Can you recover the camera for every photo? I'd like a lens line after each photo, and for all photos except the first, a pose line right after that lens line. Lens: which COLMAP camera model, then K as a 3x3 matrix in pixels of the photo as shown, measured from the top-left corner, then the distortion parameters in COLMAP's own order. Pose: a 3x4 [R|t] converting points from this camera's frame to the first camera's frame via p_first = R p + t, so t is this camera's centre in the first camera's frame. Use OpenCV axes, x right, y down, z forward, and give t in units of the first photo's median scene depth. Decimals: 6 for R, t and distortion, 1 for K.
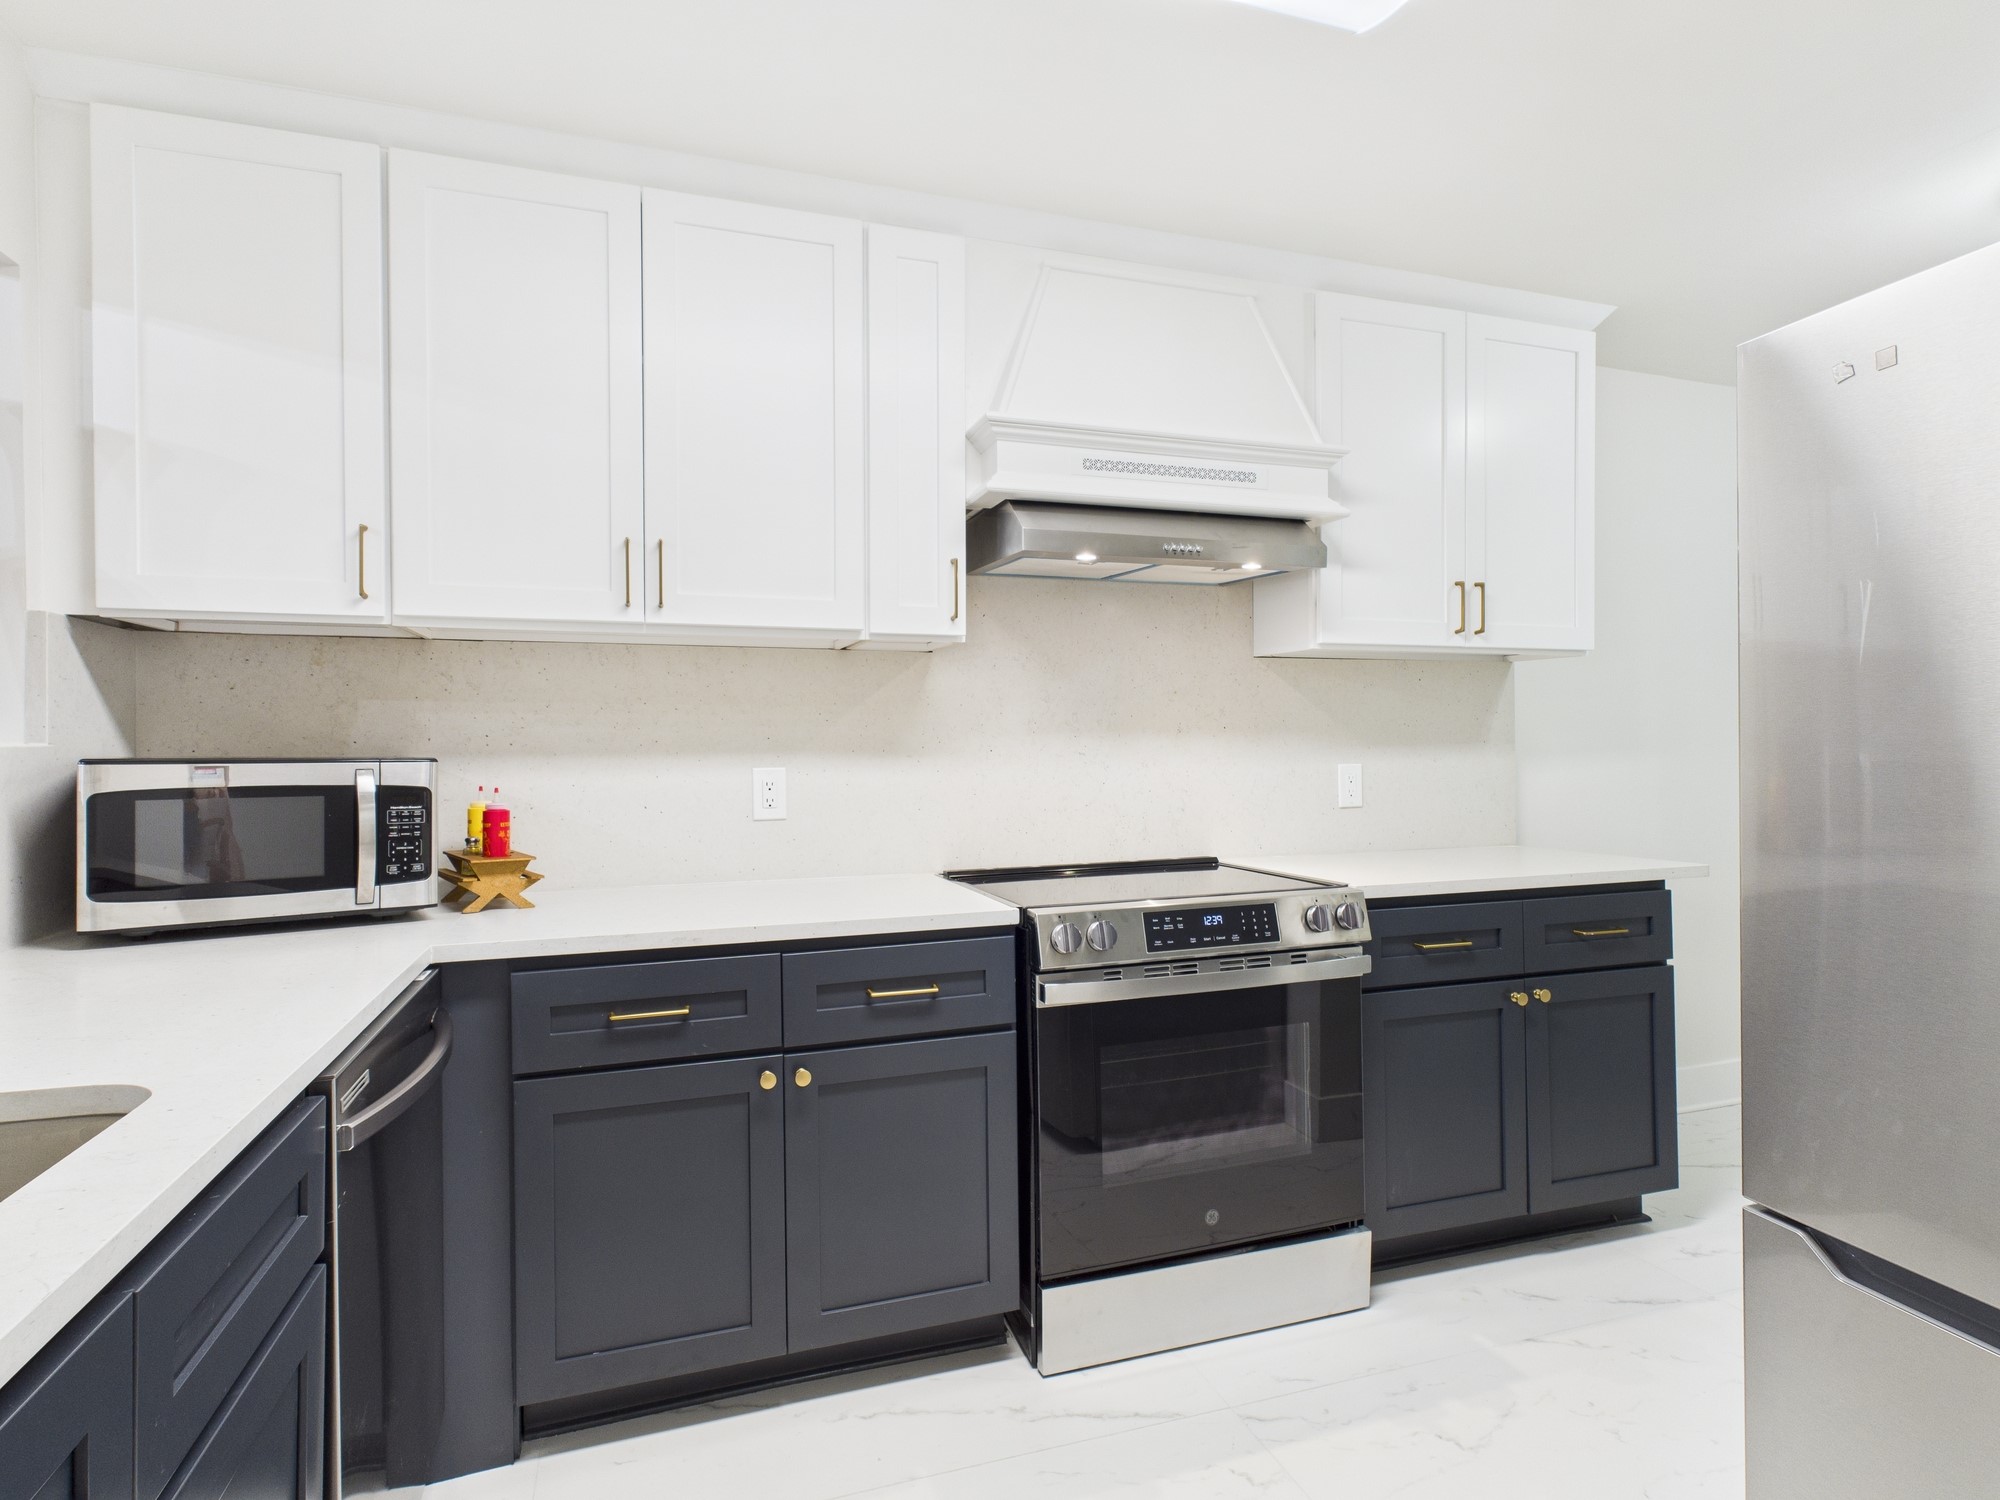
lens RADIAL K [[1051.0, 0, 997.9], [0, 1051.0, 744.7], [0, 0, 1]] dist [0.005103, -0.001069]
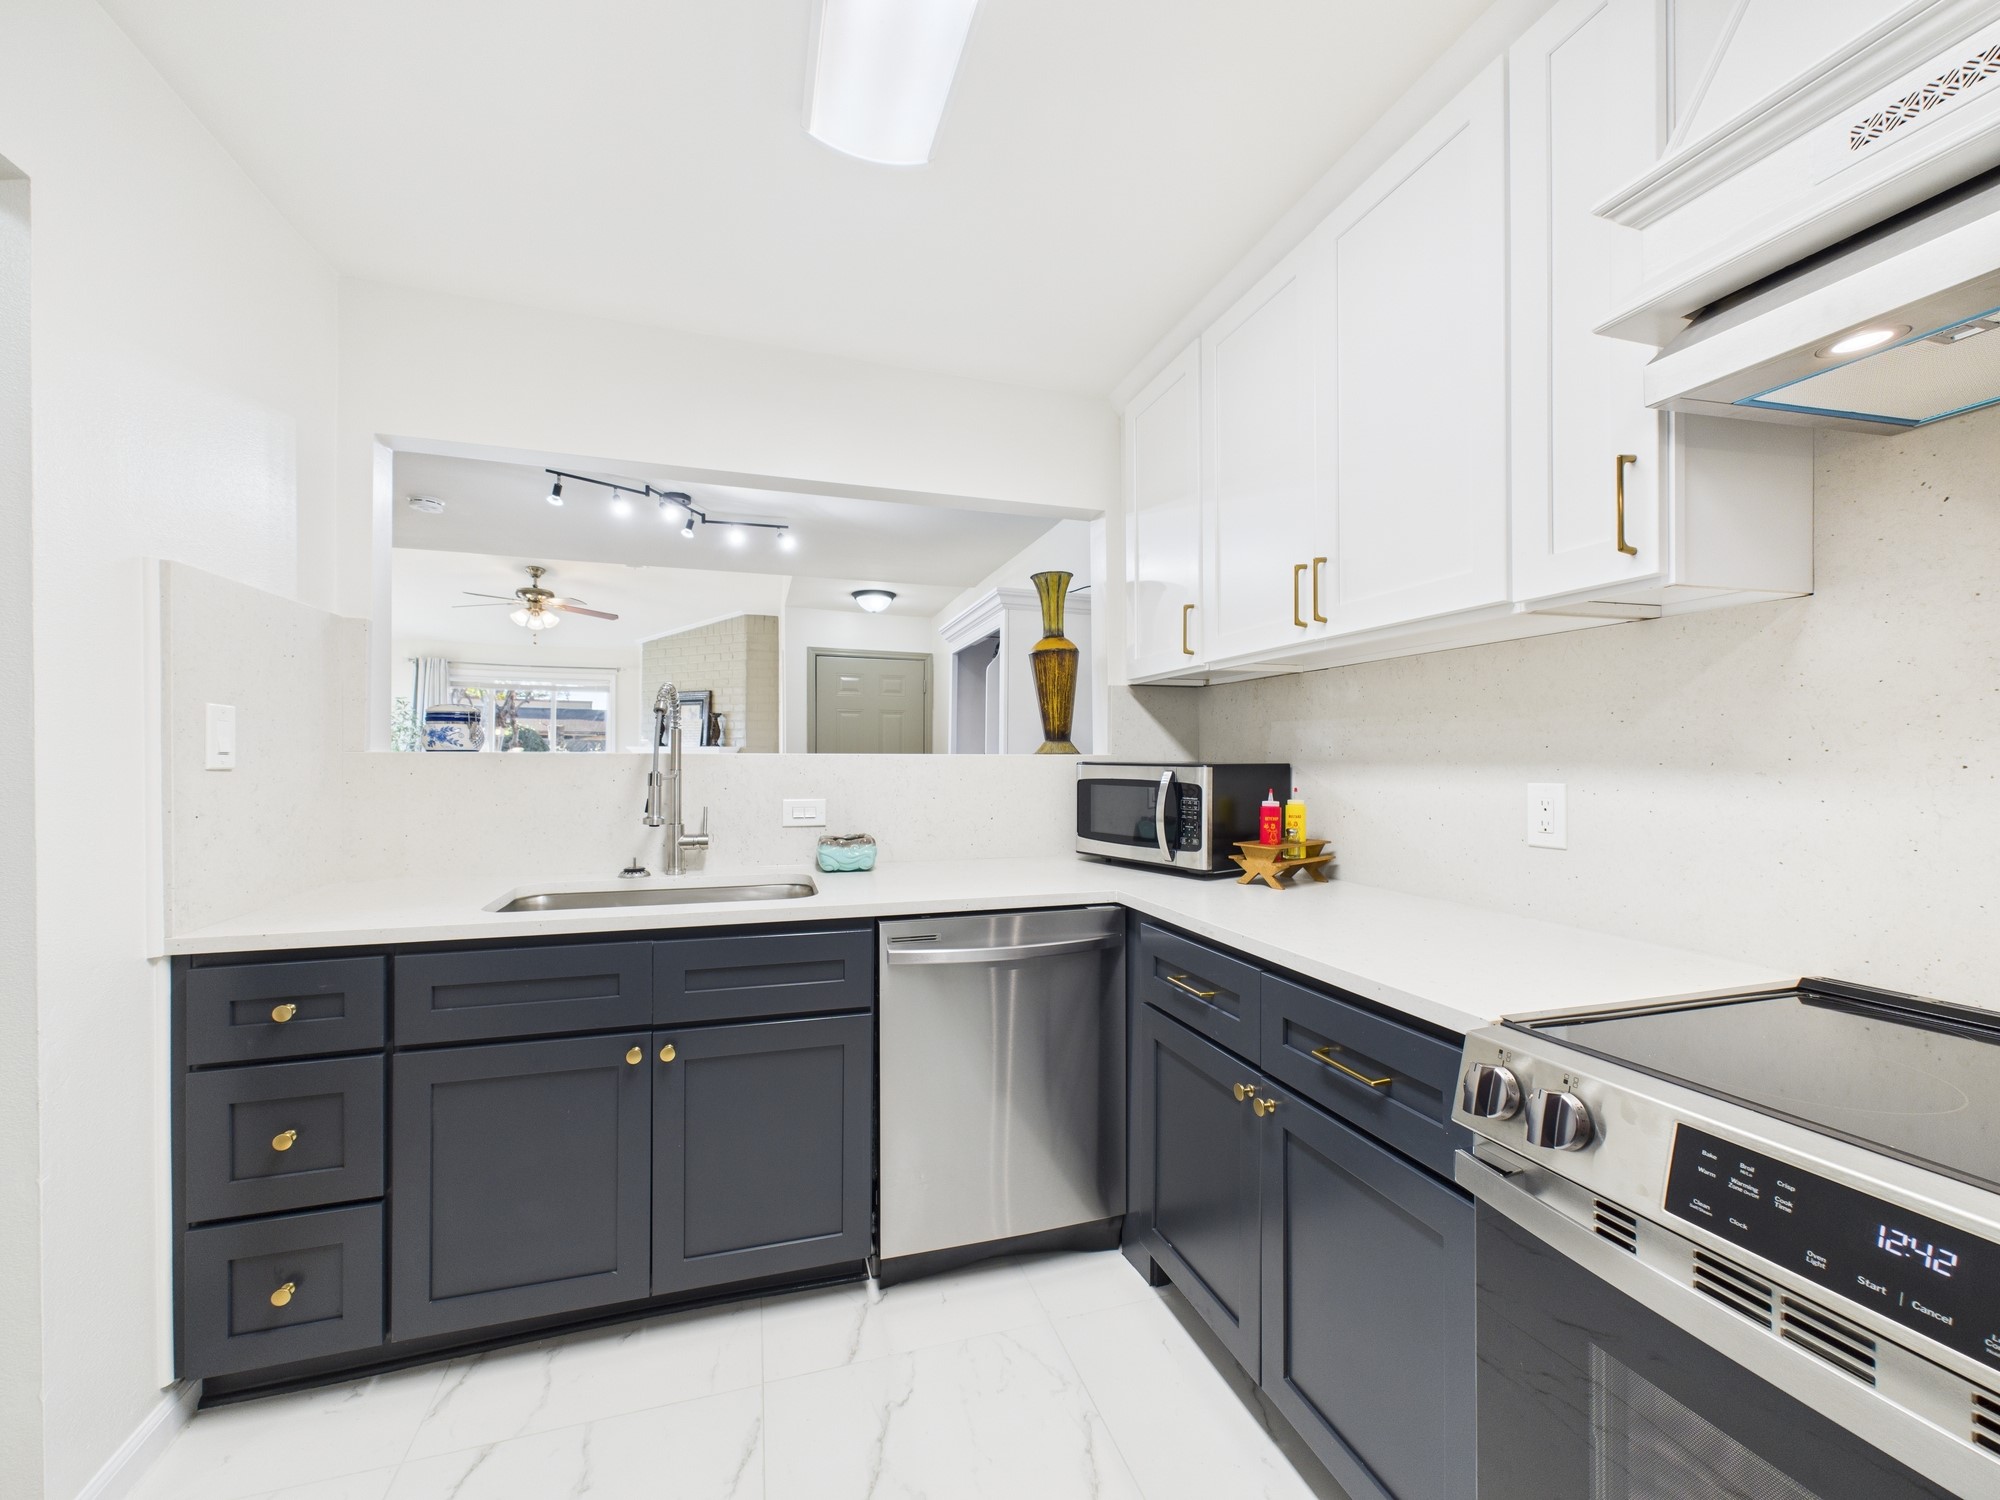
lens RADIAL K [[801.8, 0, 1000.0], [0, 801.8, 761.9], [0, 0, 1]] dist [0.000446, 0.000170]
pose [[-0.016319, 0.010110, -0.999816, 0.419419], [-0.001099, 0.999948, 0.010129, -0.000243], [0.999866, 0.001264, -0.016307, 0.608808]]
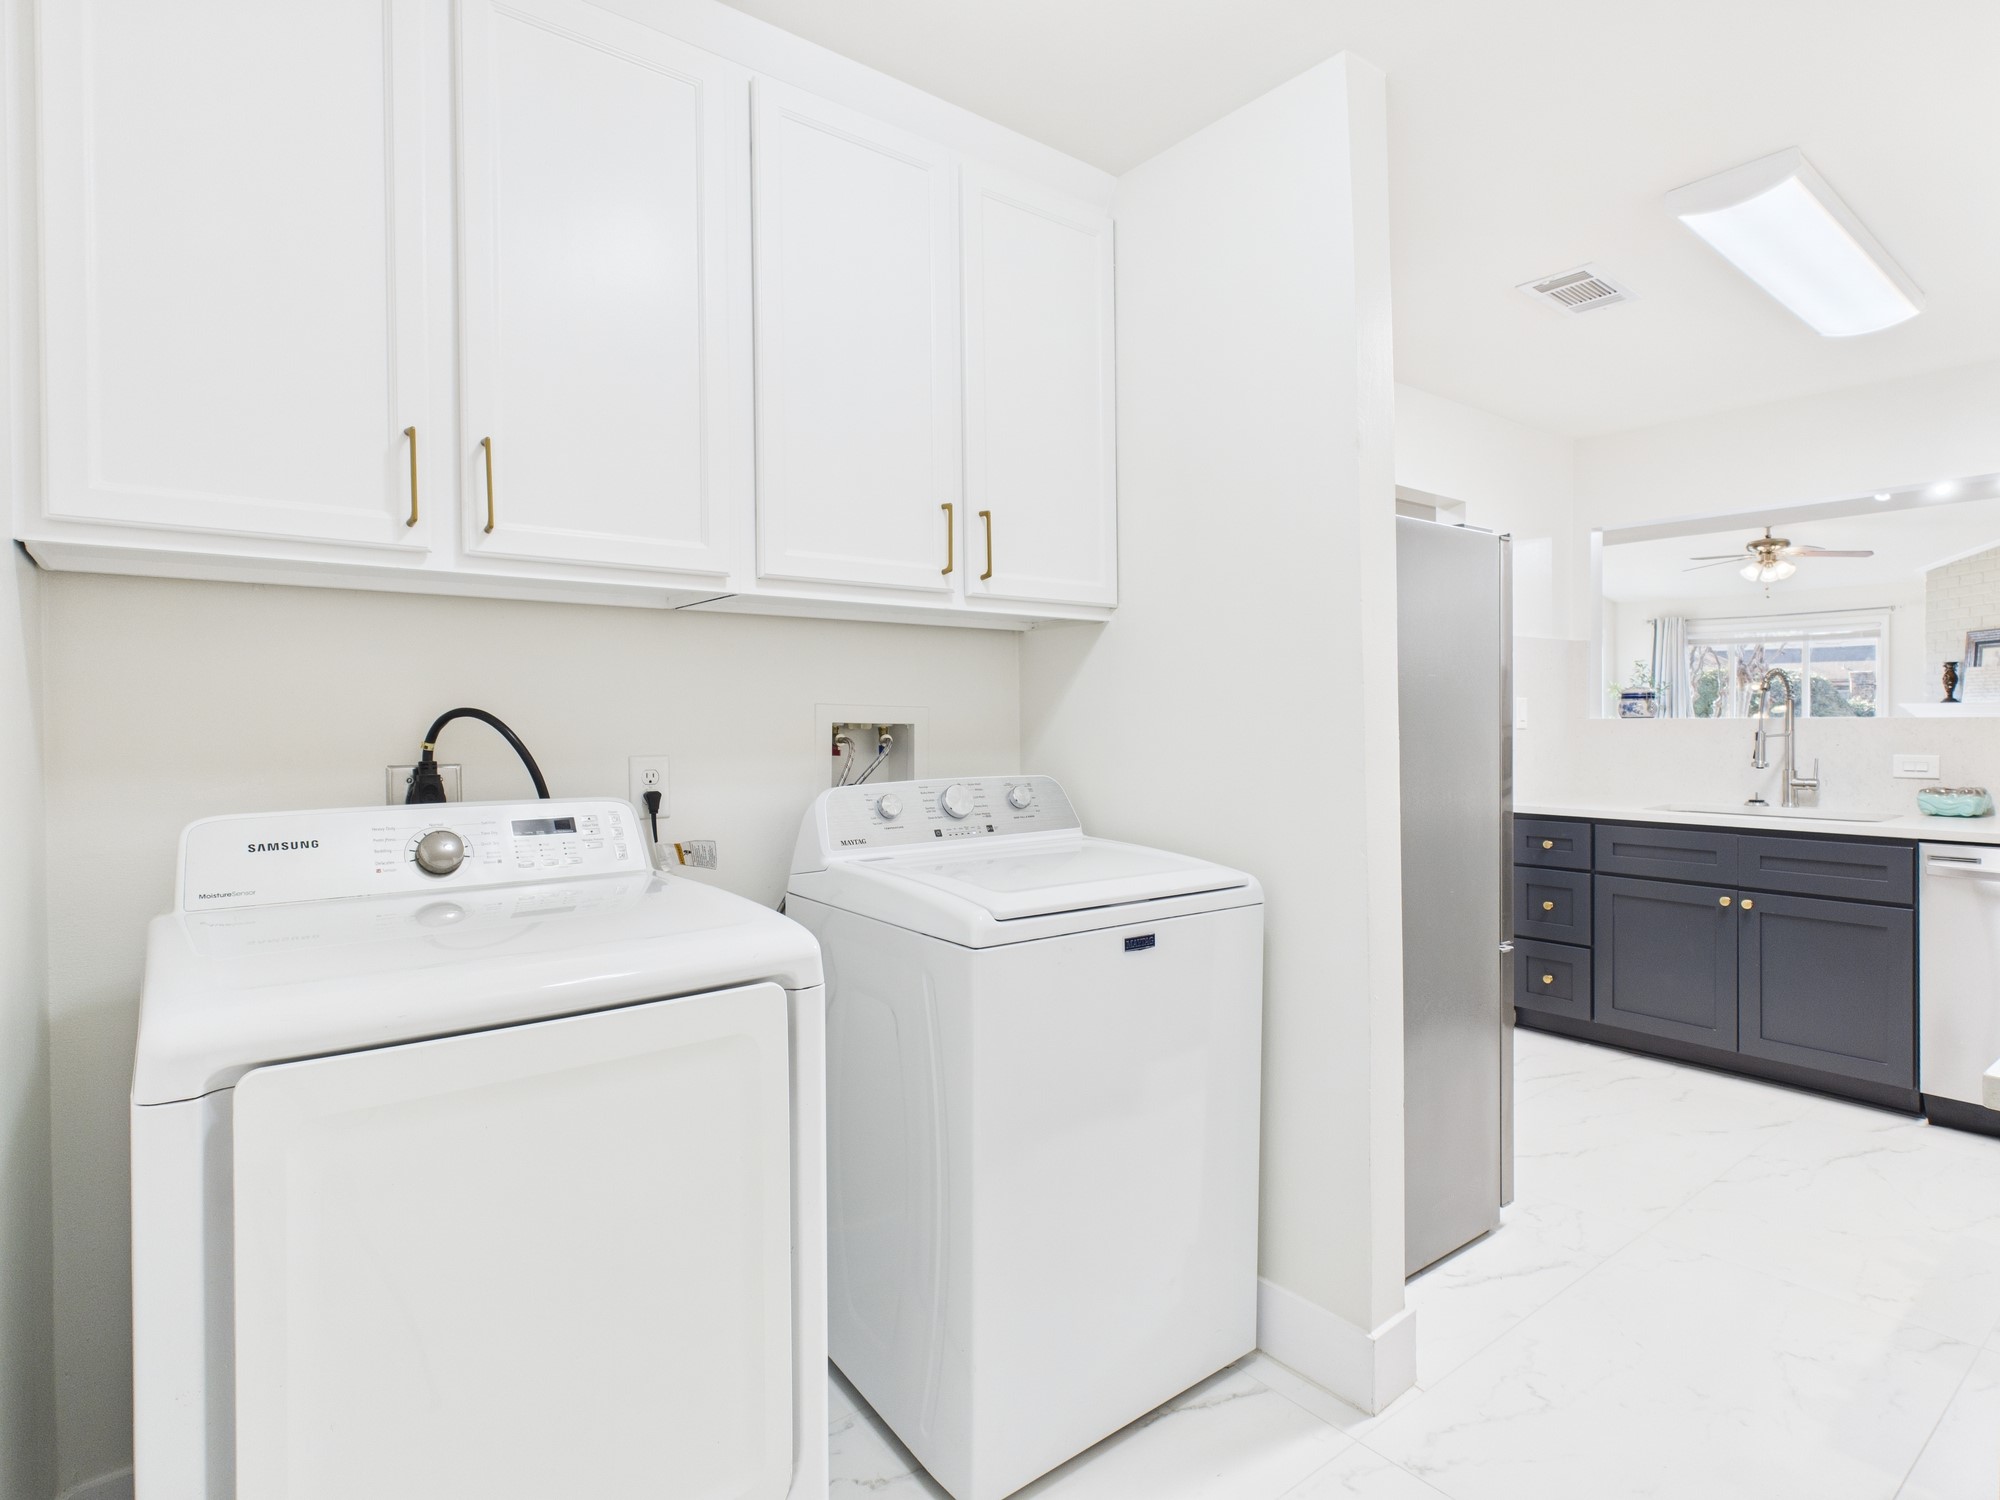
lens RADIAL K [[1051.0, 0, 1003.7], [0, 1051.0, 730.2], [0, 0, 1]] dist [0.005103, -0.001069]
pose [[-0.938144, 0.015392, -0.345904, 1.199919], [0.013008, 0.999873, 0.009215, -0.011889], [0.346002, 0.004146, -0.938225, 1.317560]]
